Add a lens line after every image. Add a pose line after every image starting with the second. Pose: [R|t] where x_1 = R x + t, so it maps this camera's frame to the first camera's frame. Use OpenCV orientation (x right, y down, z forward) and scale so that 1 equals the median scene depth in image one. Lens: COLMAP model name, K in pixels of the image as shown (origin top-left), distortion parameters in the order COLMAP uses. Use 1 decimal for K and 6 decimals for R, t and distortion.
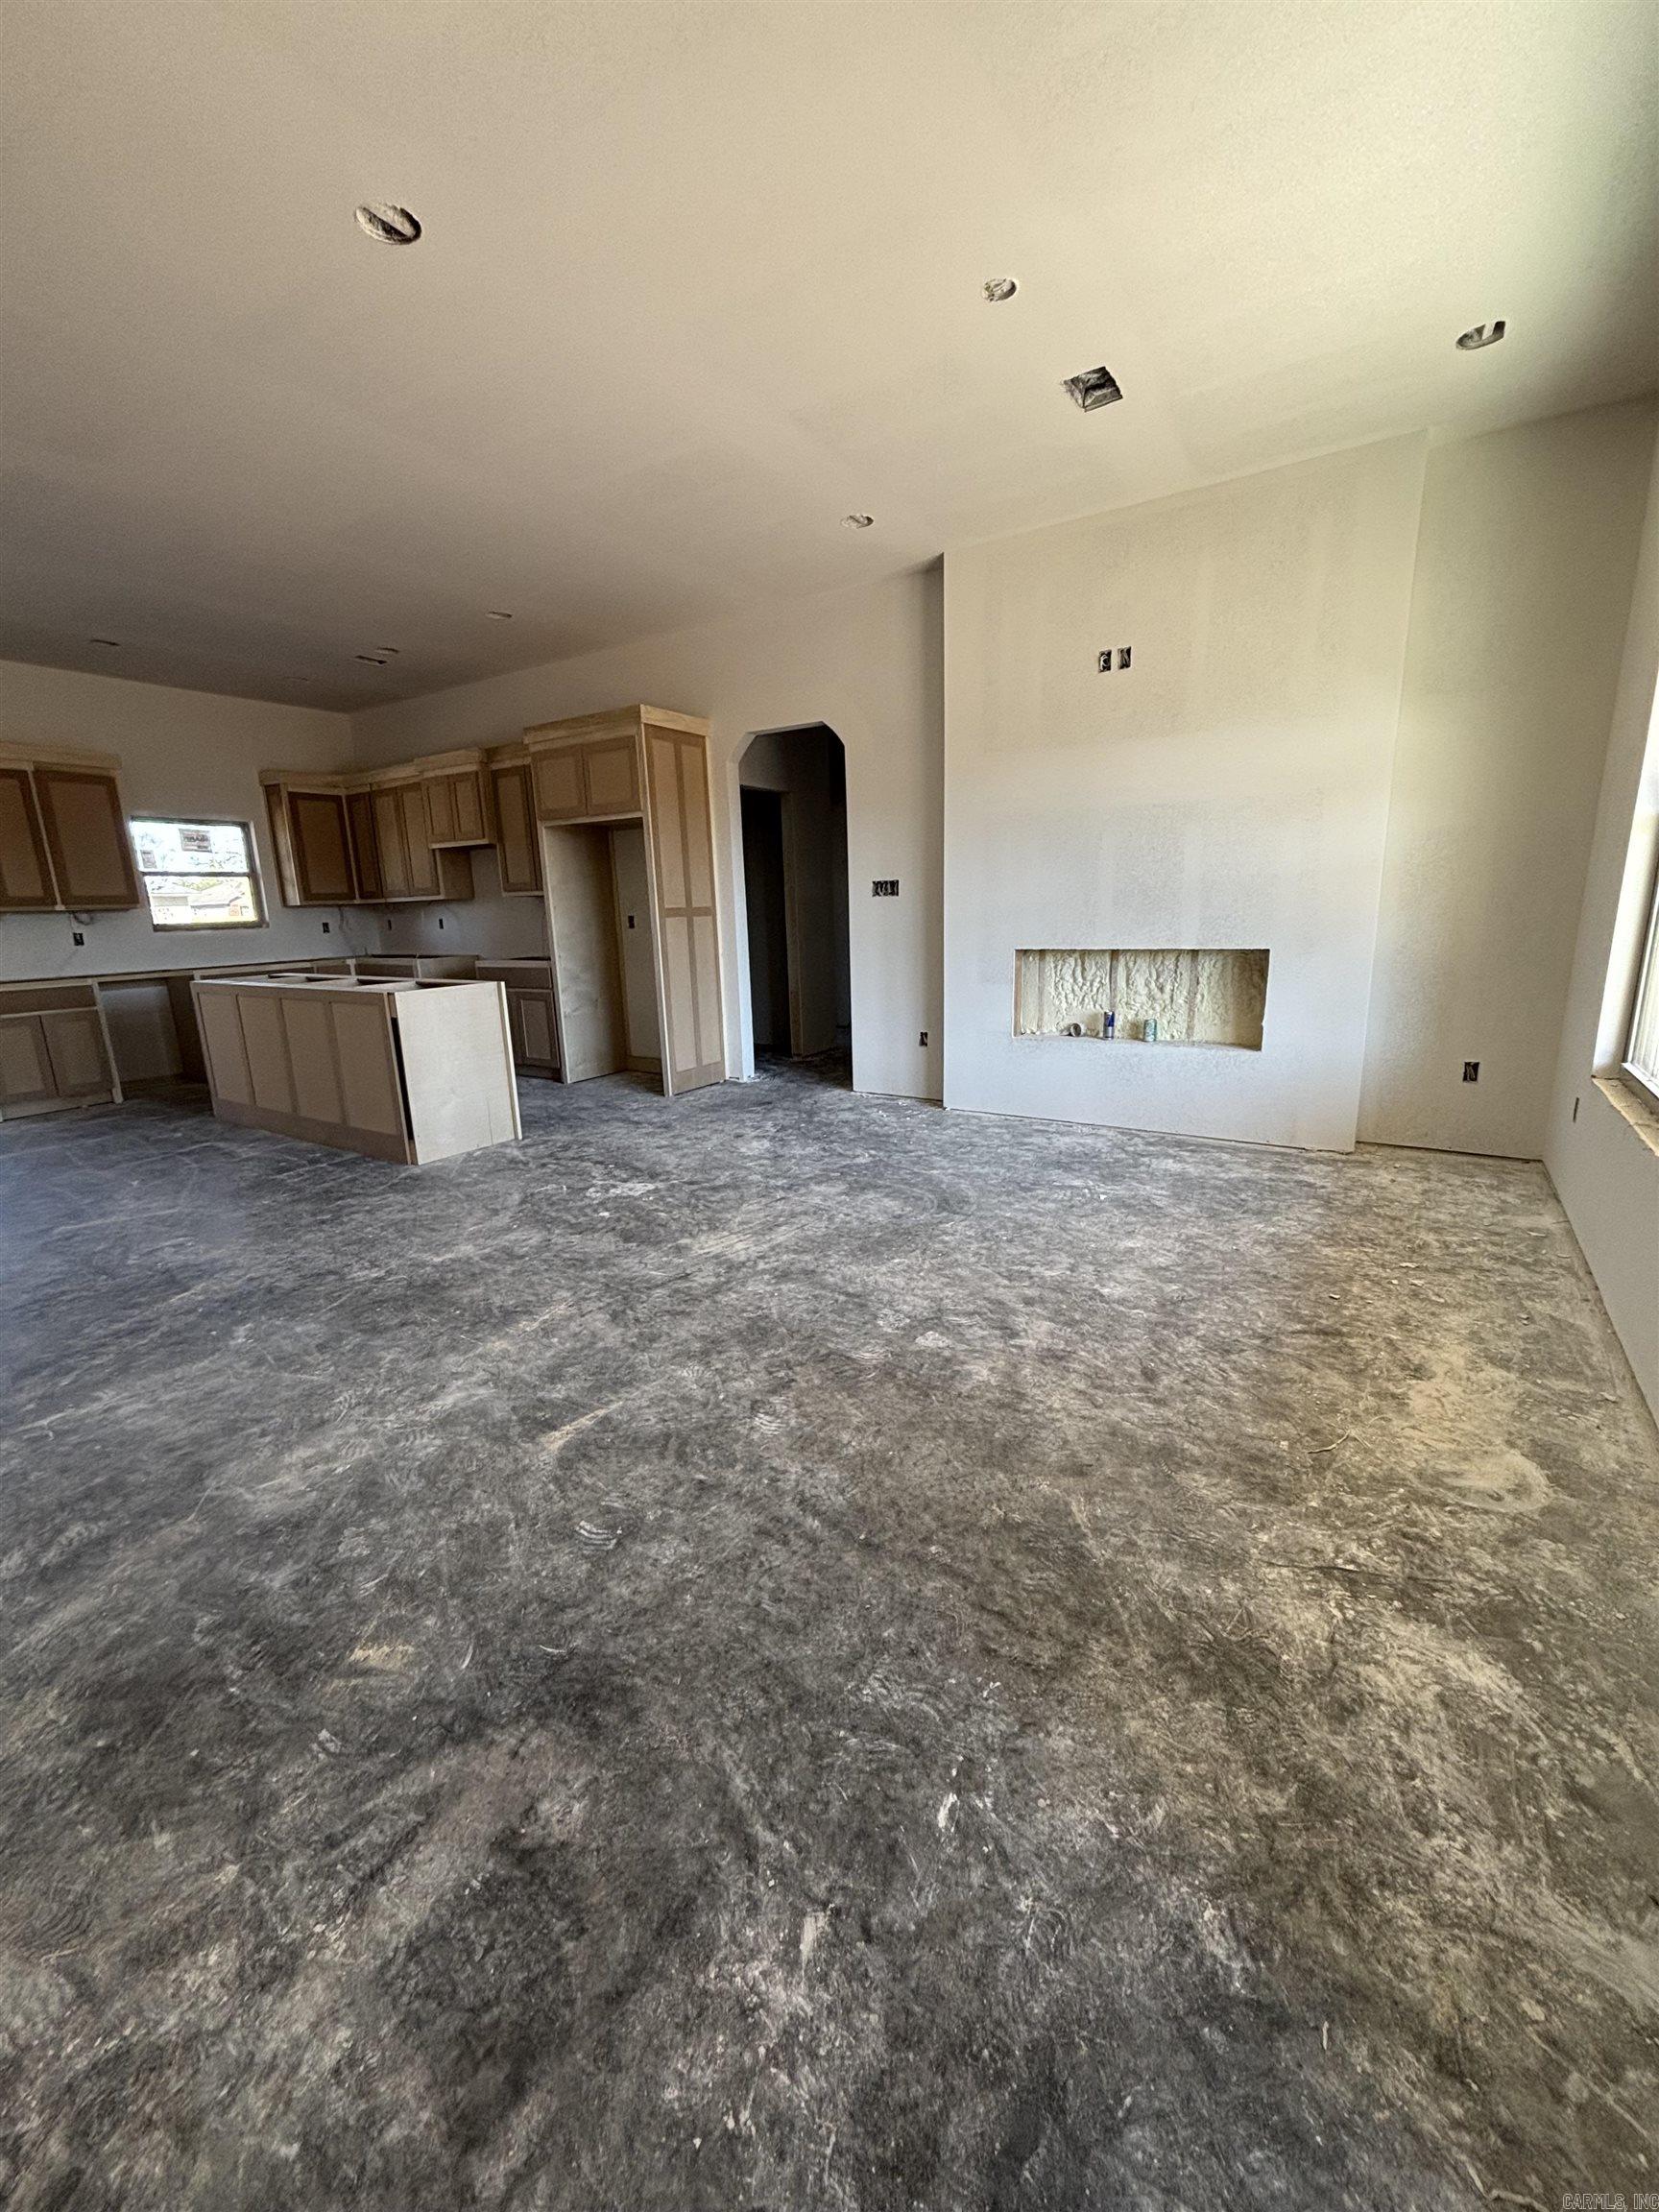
lens RADIAL K [[882.6, 0, 833.9], [0, 882.6, 1103.4], [0, 0, 1]] dist [-0.023258, -0.000910]
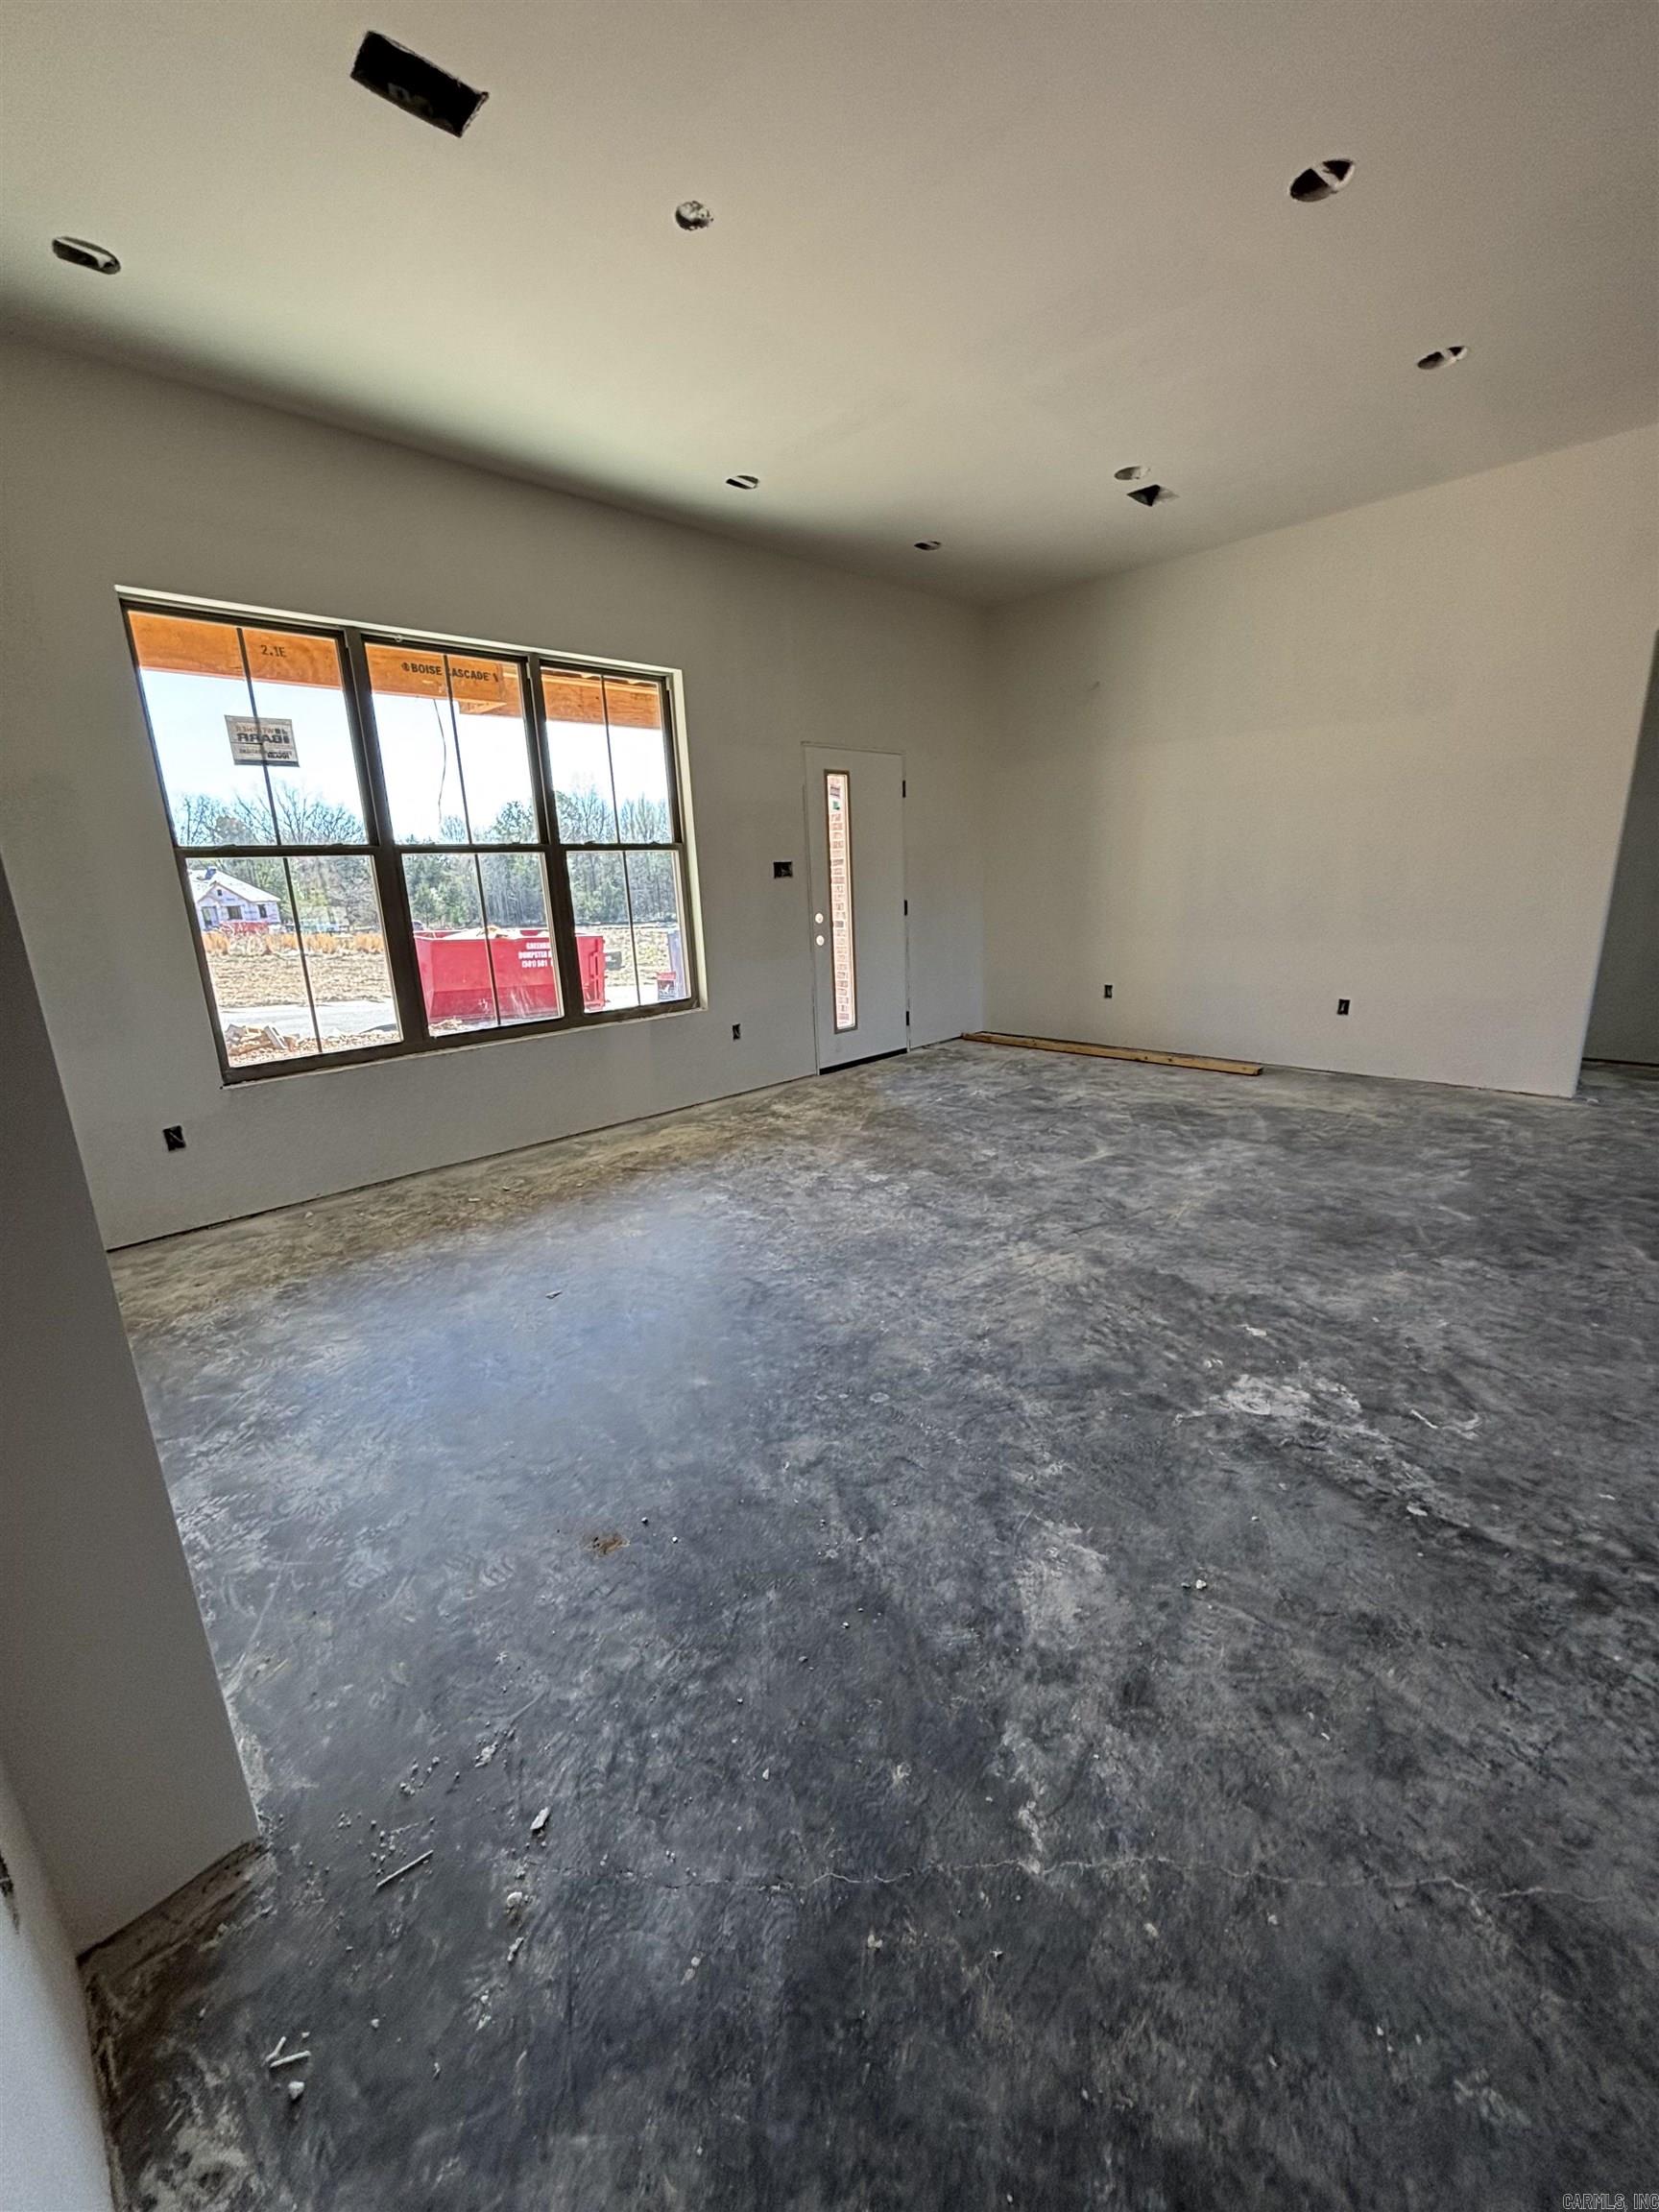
lens RADIAL K [[882.6, 0, 811.5], [0, 882.6, 1108.7], [0, 0, 1]] dist [-0.023258, -0.000910]
pose [[-0.968964, 0.011373, 0.246940, -0.127329], [0.124882, 0.884618, 0.449283, -0.438291], [-0.213338, 0.466177, -0.858584, 1.917945]]
